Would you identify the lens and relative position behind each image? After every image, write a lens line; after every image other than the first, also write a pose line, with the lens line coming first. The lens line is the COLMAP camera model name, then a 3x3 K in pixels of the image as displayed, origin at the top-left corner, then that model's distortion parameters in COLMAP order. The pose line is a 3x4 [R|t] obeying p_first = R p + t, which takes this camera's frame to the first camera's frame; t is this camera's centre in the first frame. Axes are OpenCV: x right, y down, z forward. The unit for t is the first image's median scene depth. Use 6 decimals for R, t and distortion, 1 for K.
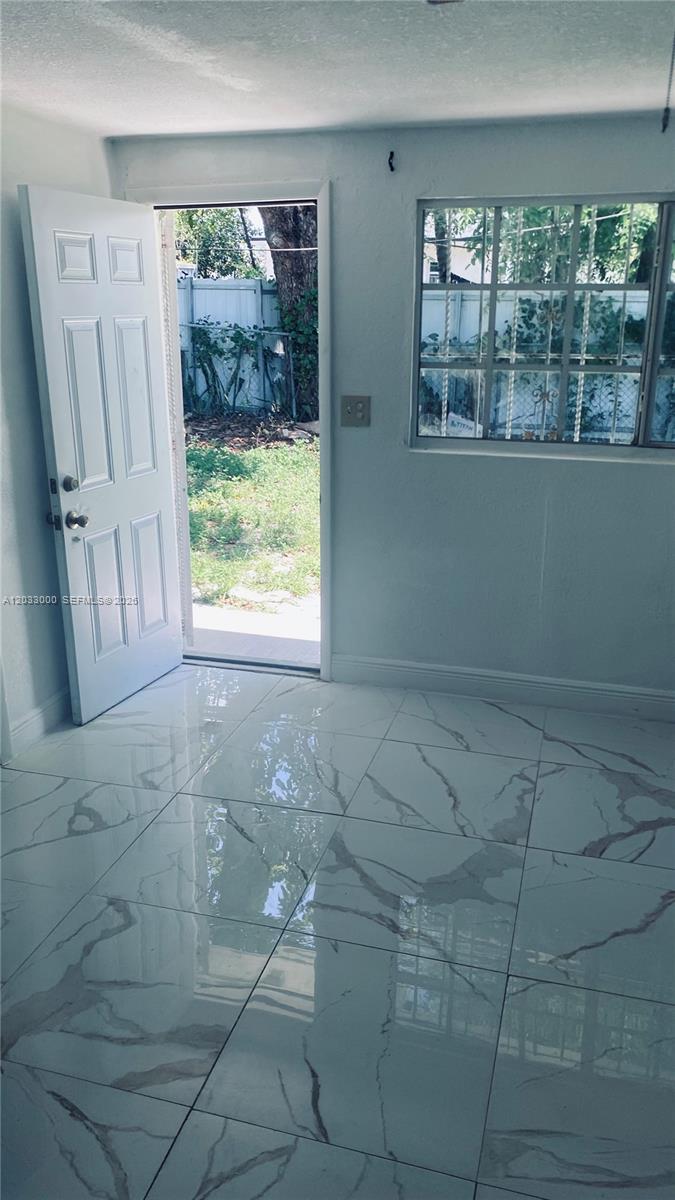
lens RADIAL K [[918.1, 0, 336.6], [0, 918.1, 597.9], [0, 0, 1]] dist [0.048581, -0.057087]
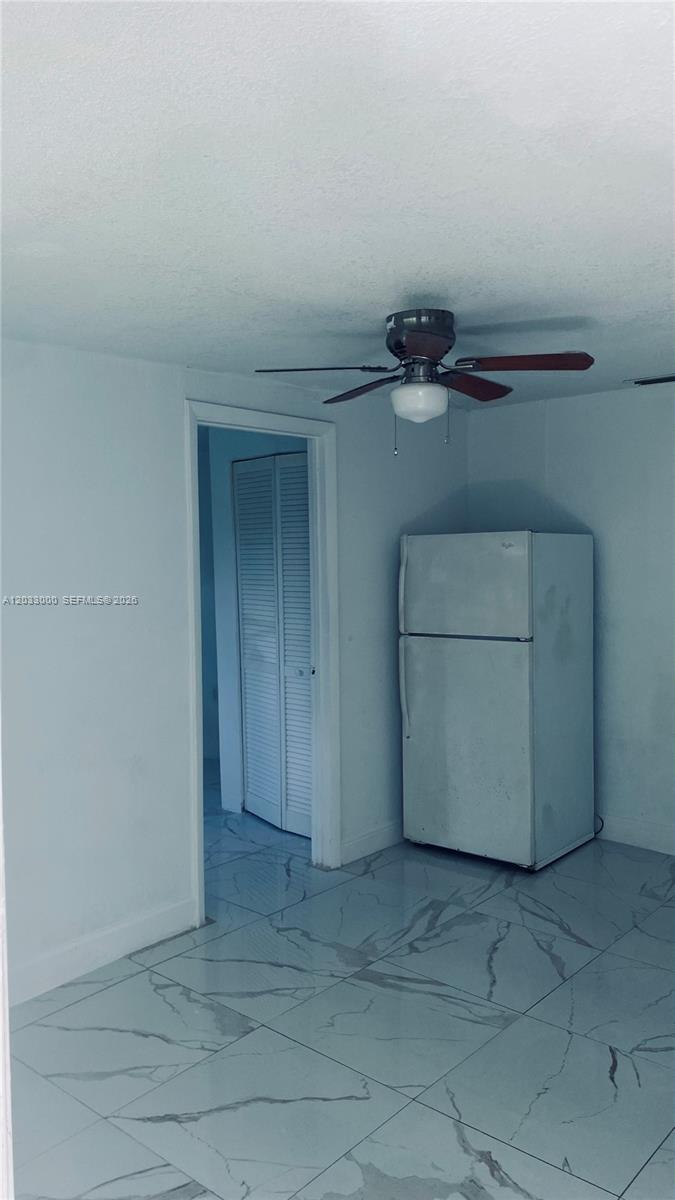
lens RADIAL K [[918.1, 0, 341.7], [0, 918.1, 583.8], [0, 0, 1]] dist [0.048581, -0.057087]
pose [[-0.905749, -0.011104, 0.423669, -0.135900], [0.138776, 0.936775, 0.321238, -0.367441], [-0.400449, 0.349756, -0.846942, 1.217141]]
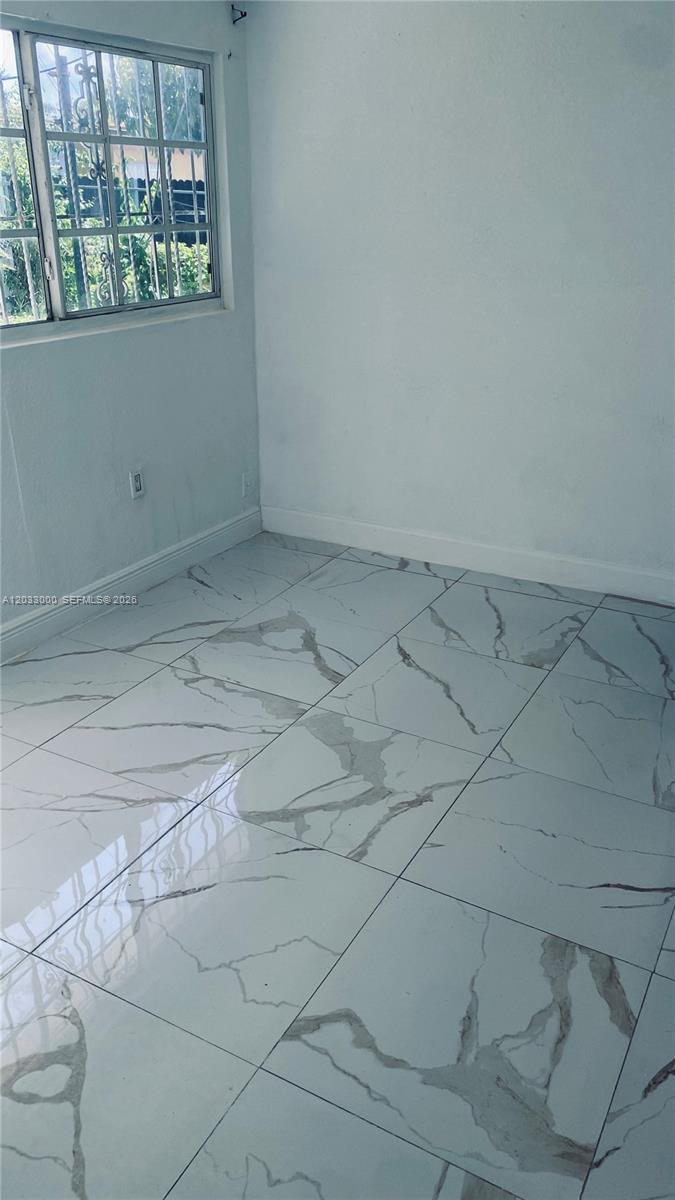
lens RADIAL K [[918.1, 0, 346.4], [0, 918.1, 603.0], [0, 0, 1]] dist [0.048581, -0.057087]
pose [[0.227347, -0.400452, 0.887666, -0.558592], [0.295211, 0.896983, 0.329047, -0.138095], [-0.927989, 0.187241, 0.322145, 0.527603]]
